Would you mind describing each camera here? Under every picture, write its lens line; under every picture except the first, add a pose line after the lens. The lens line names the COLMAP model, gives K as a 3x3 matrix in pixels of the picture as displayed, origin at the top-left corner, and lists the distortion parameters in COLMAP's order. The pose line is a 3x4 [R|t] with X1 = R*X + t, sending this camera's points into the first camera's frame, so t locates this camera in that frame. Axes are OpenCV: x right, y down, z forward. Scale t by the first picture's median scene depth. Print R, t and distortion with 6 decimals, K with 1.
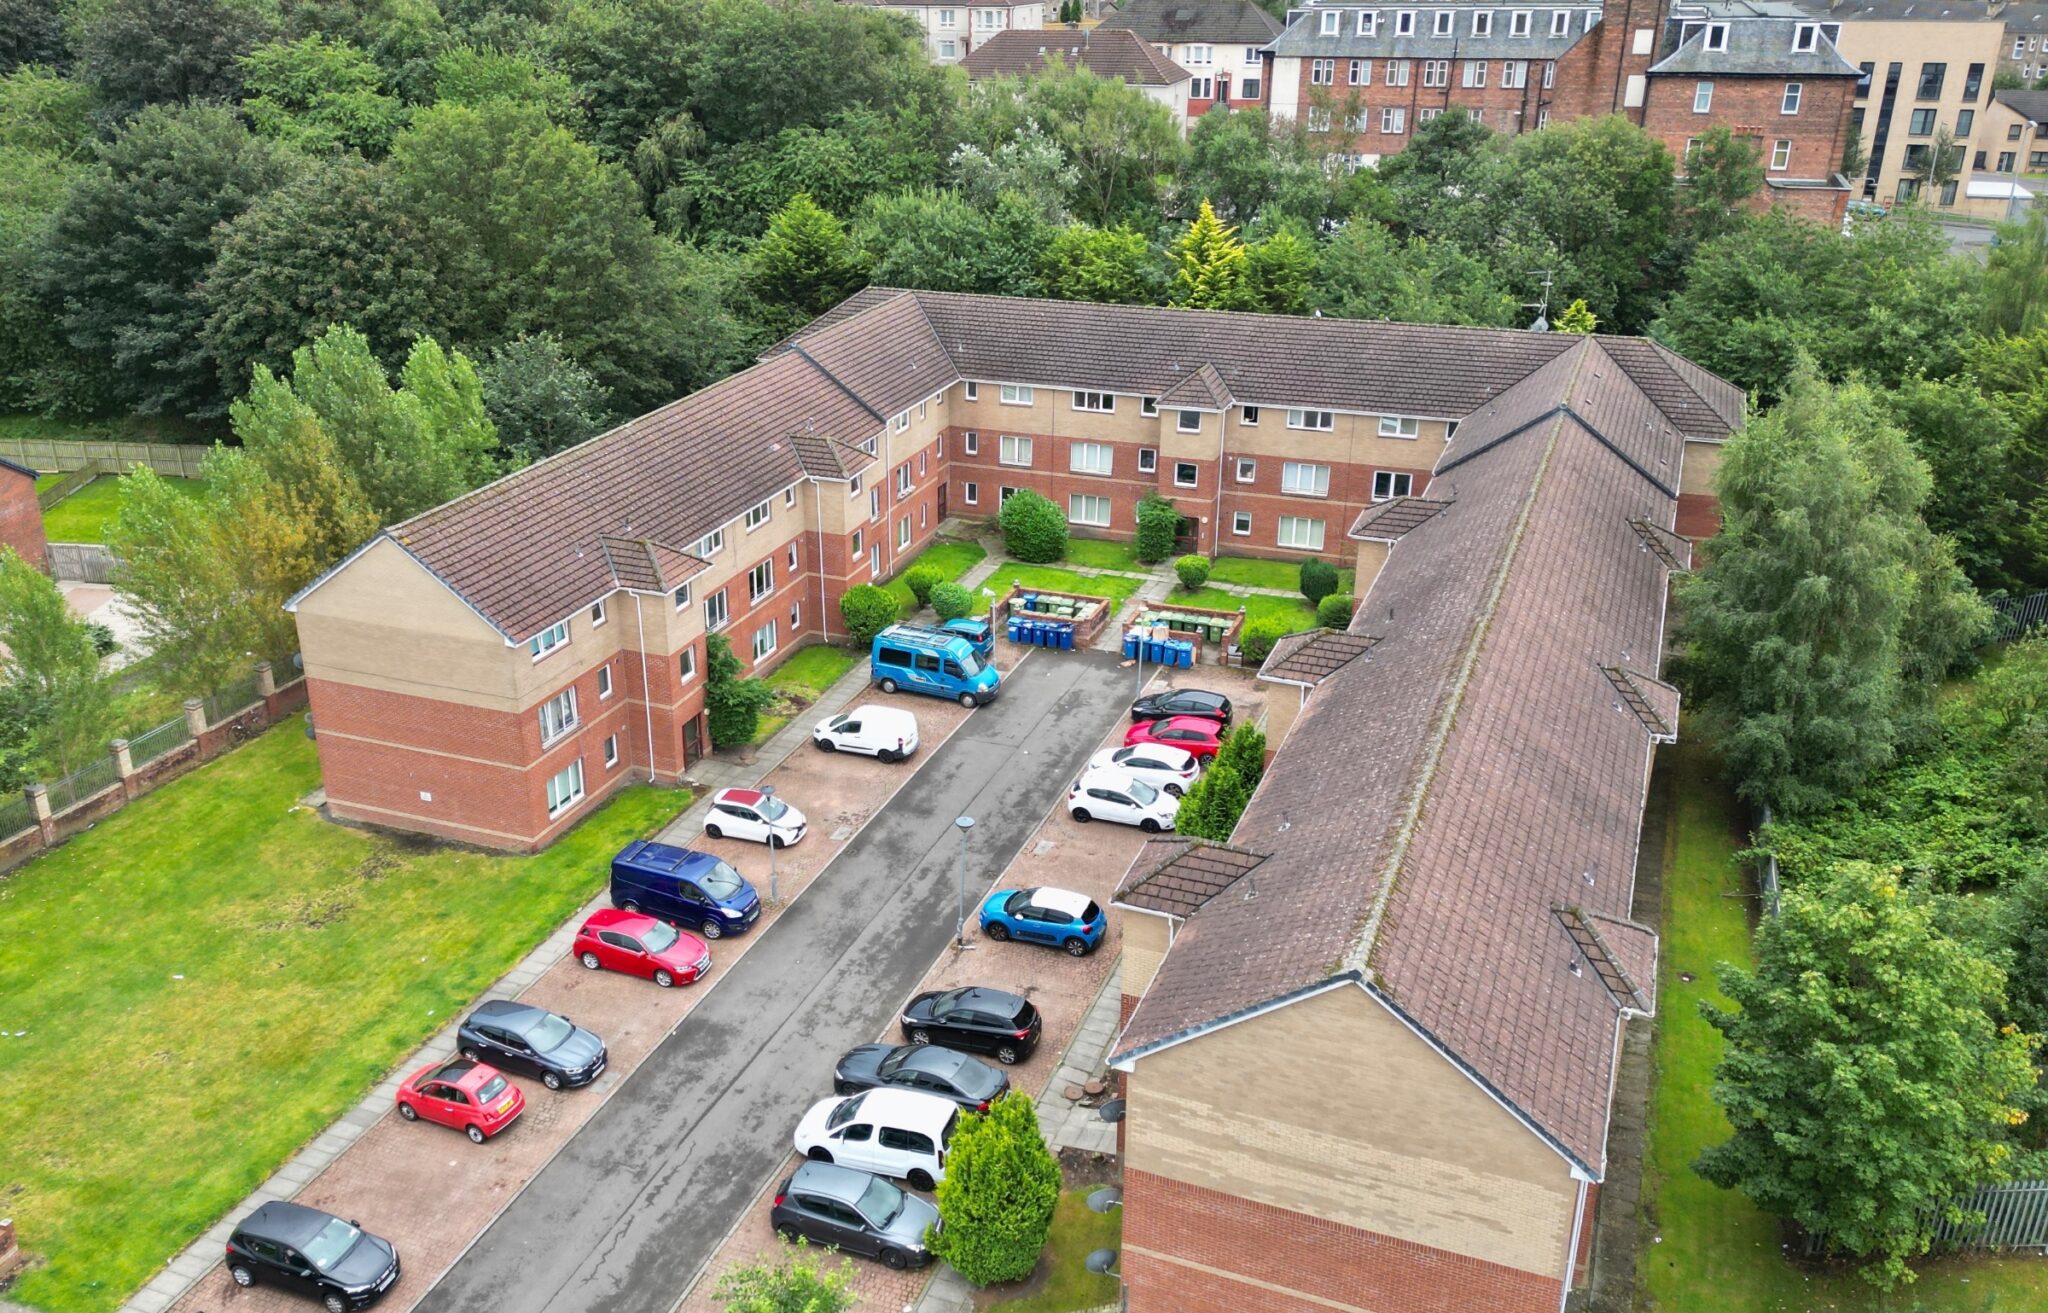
lens RADIAL K [[1721.6, 0, 961.4], [0, 1721.6, 713.1], [0, 0, 1]] dist [0.093499, -0.118737]
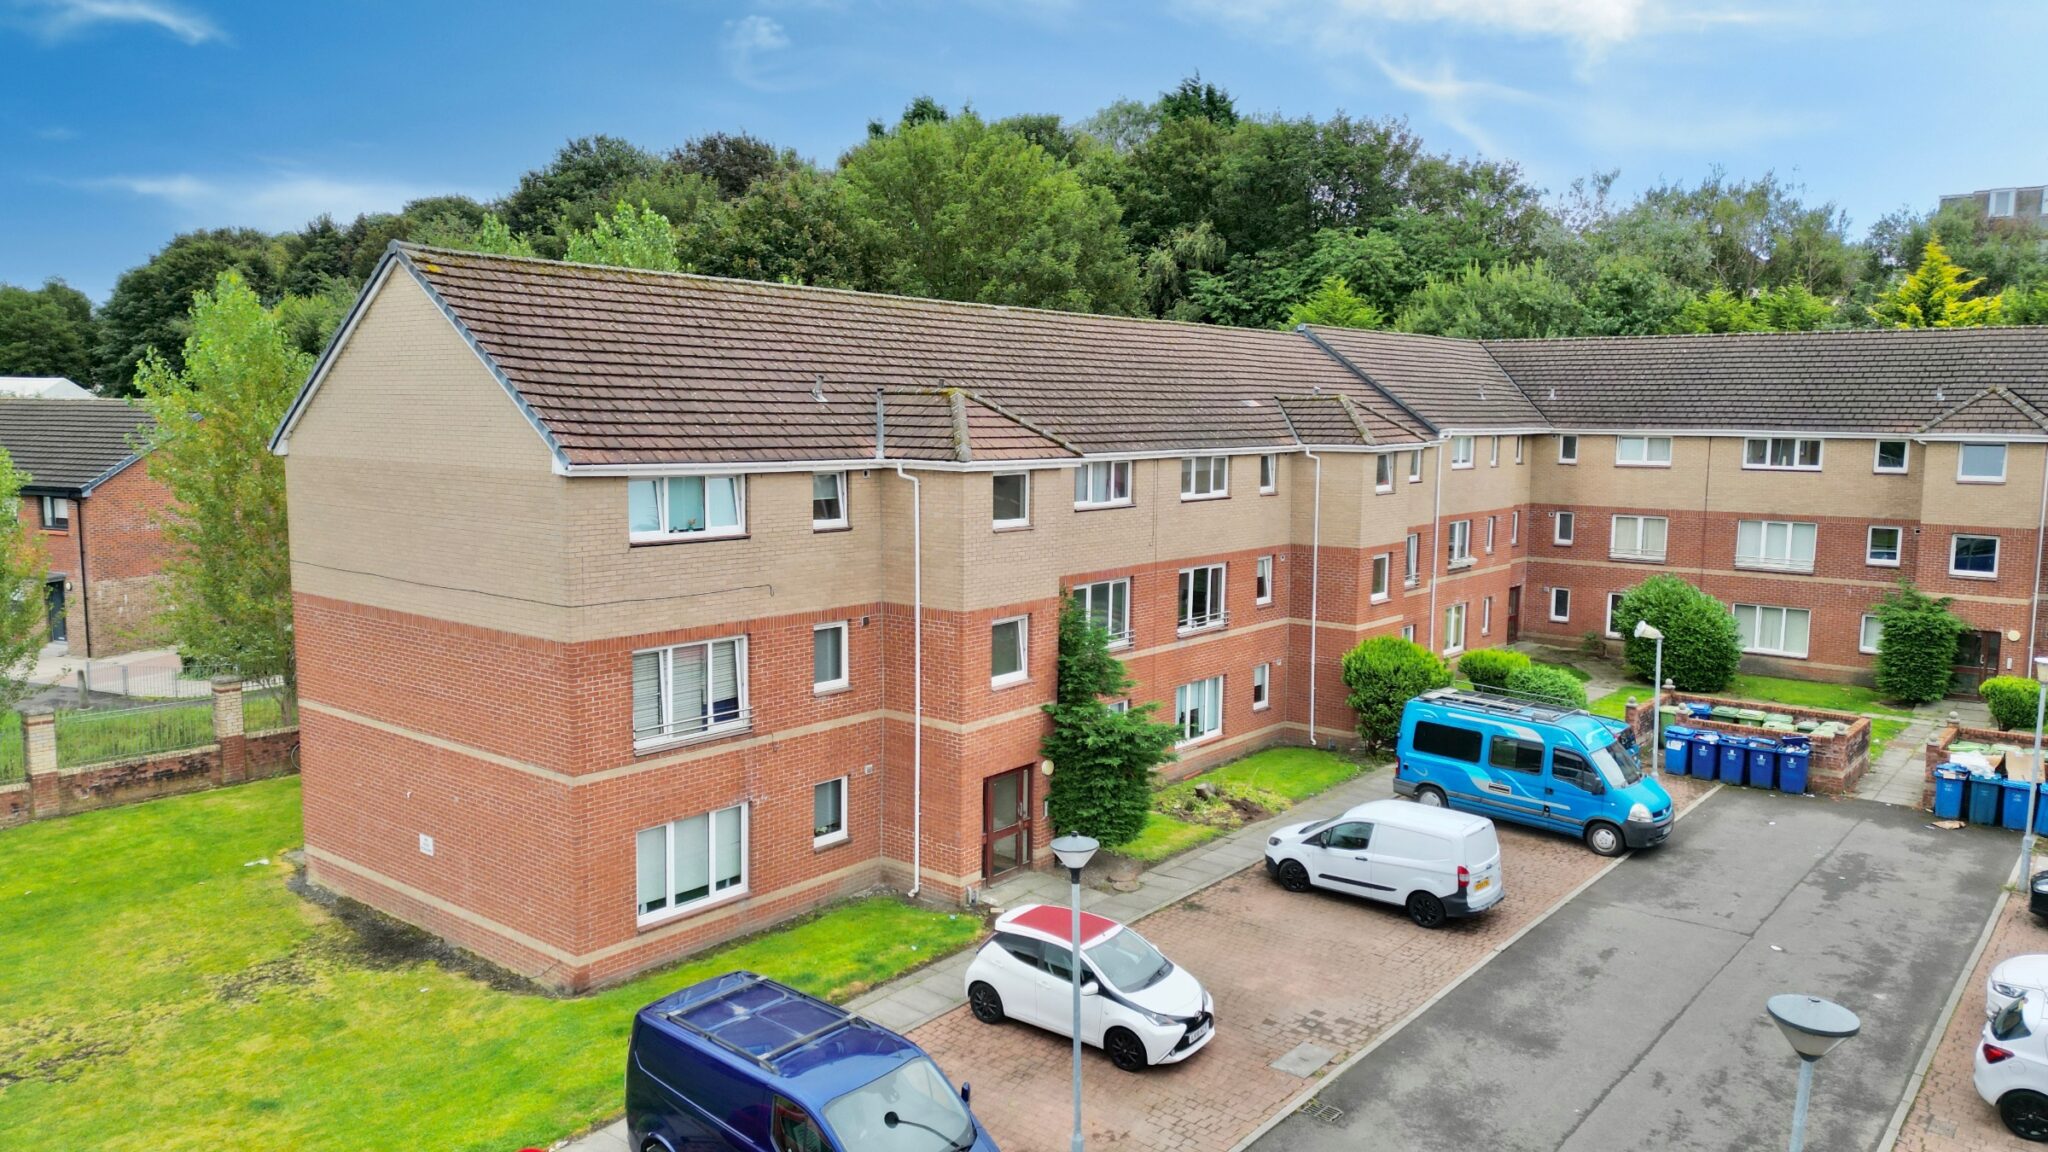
lens RADIAL K [[1413.4, 0, 1024.0], [0, 1413.4, 576.0], [0, 0, 1]] dist [0.083360, -0.091185]
pose [[0.952617, 0.046082, -0.300663, -0.036869], [-0.134983, 0.949842, -0.282100, 0.062811], [0.272582, 0.309318, 0.911055, 0.631219]]
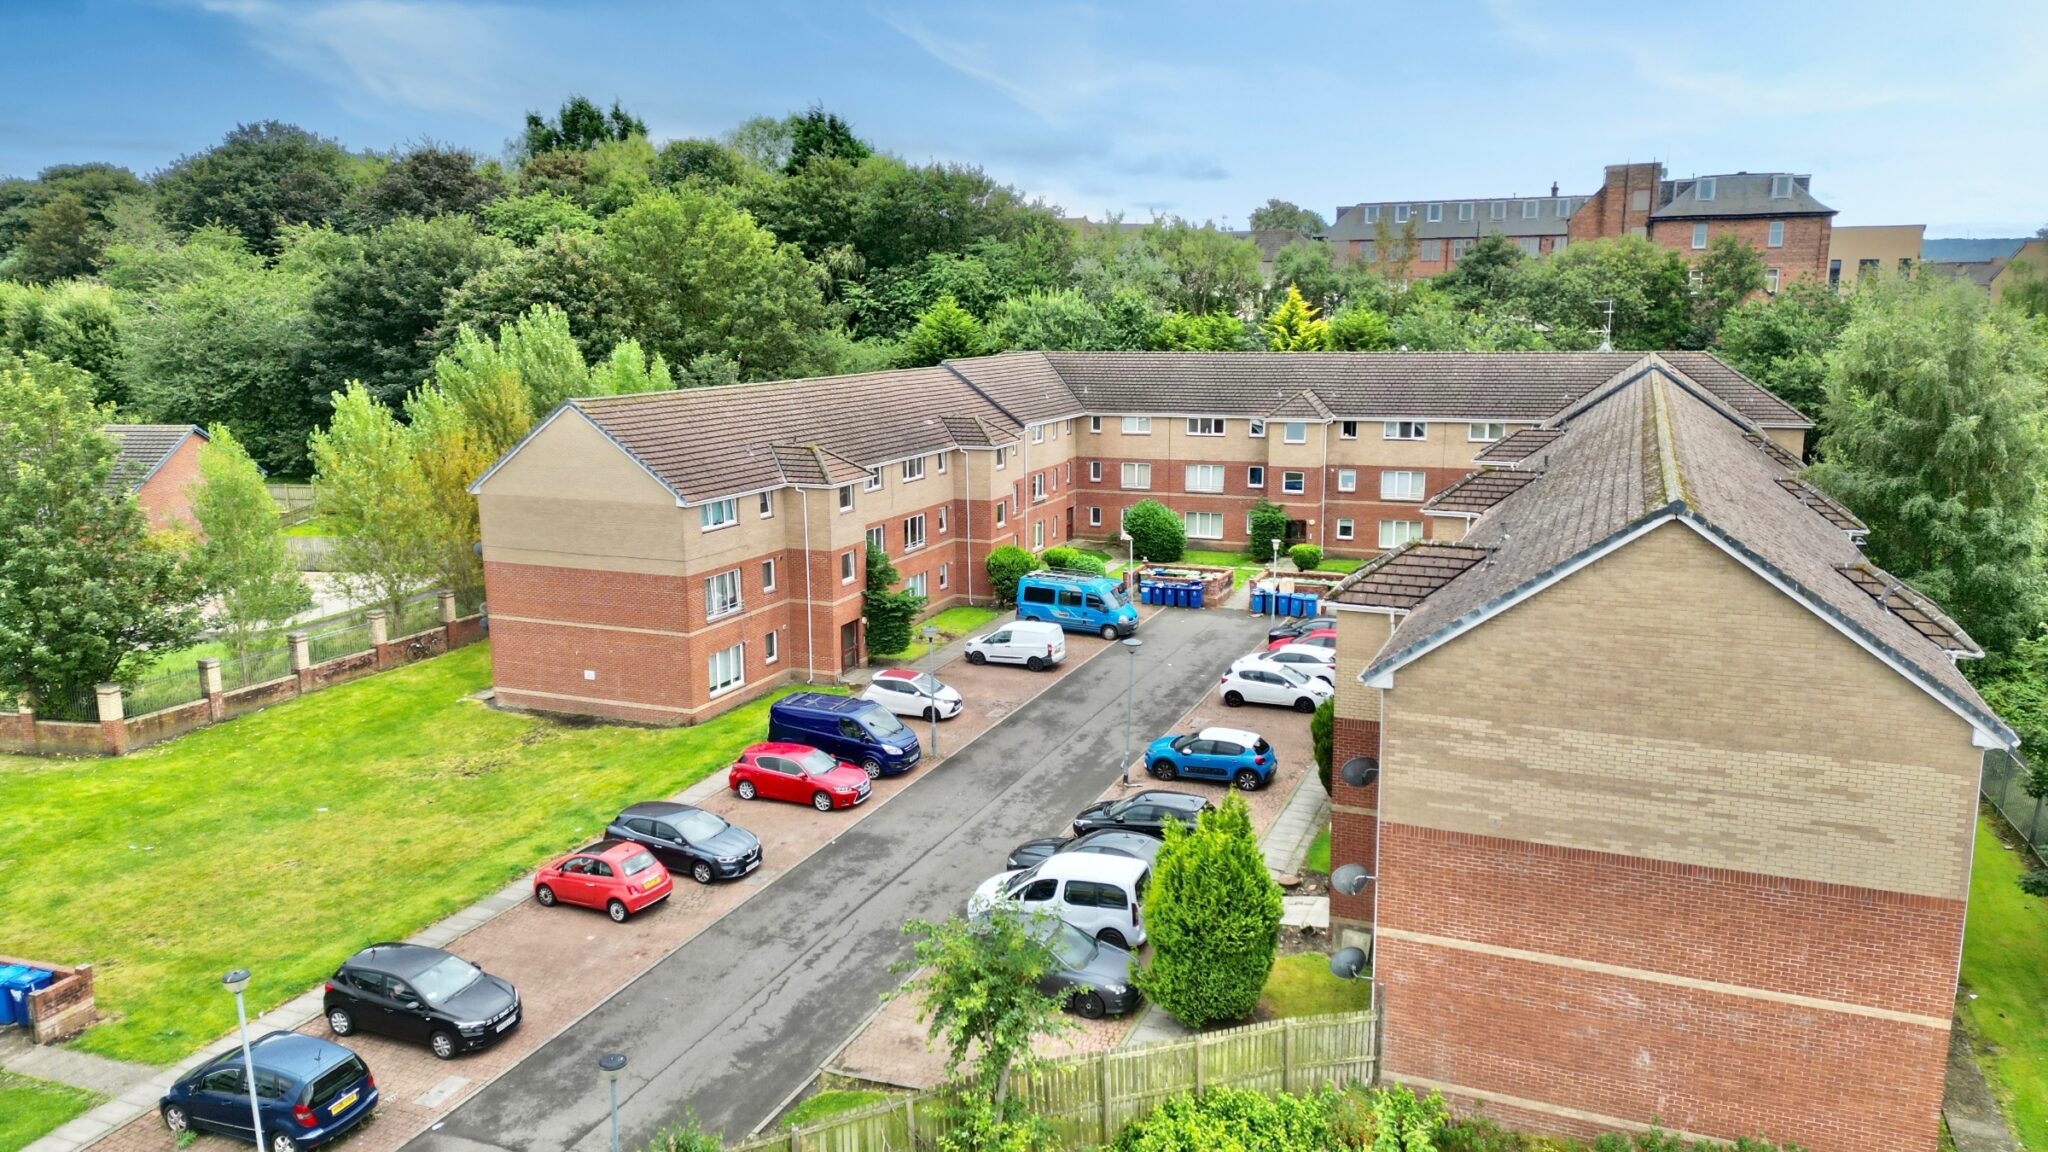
lens RADIAL K [[1413.4, 0, 1024.0], [0, 1413.4, 576.0], [0, 0, 1]] dist [0.083360, -0.091185]
pose [[0.999896, -0.001507, -0.014364, -0.039491], [-0.001858, 0.972848, -0.231438, 0.174723], [0.014323, 0.231440, 0.972744, 0.167697]]
